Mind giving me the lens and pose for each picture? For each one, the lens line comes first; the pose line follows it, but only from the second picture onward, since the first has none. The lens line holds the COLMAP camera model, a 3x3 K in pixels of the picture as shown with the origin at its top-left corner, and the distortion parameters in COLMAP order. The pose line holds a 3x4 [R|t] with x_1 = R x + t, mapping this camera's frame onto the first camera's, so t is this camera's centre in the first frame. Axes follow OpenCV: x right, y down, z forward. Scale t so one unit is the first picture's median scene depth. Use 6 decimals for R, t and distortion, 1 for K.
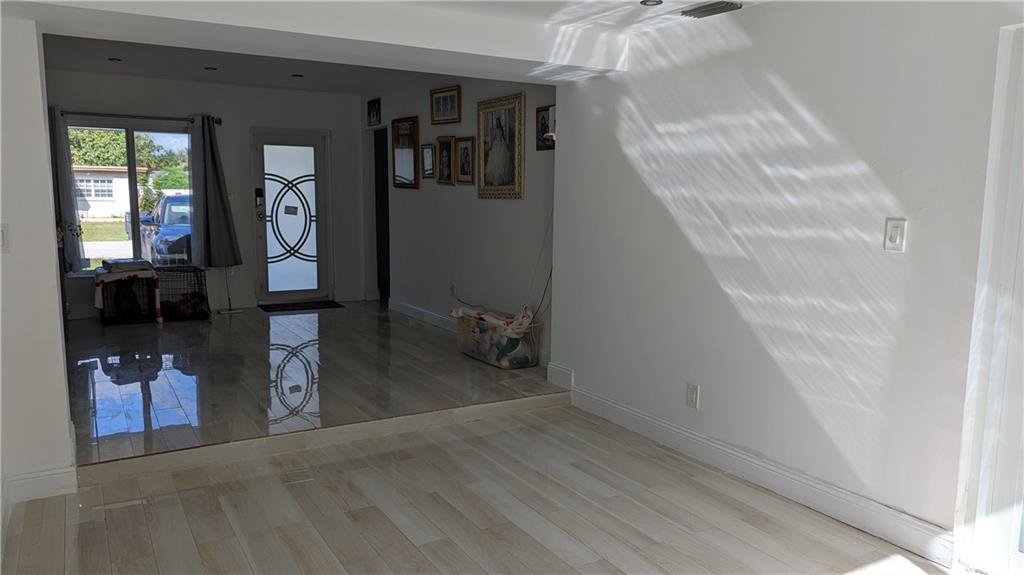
lens RADIAL K [[754.8, 0, 512.0], [0, 754.8, 287.5], [0, 0, 1]] dist [0.204207, 0.000237]
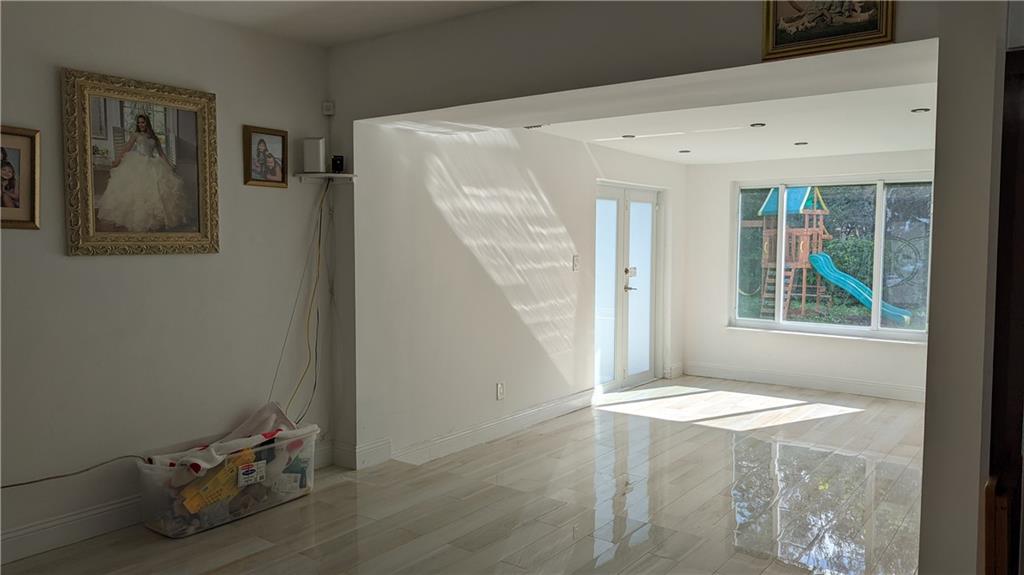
lens RADIAL K [[727.7, 0, 504.6], [0, 727.7, 295.9], [0, 0, 1]] dist [0.087117, -0.092299]
pose [[-0.370103, -0.079634, 0.925571, -0.982466], [0.115556, 0.984635, 0.130923, -0.199456], [-0.921776, 0.155410, -0.355214, 1.478391]]
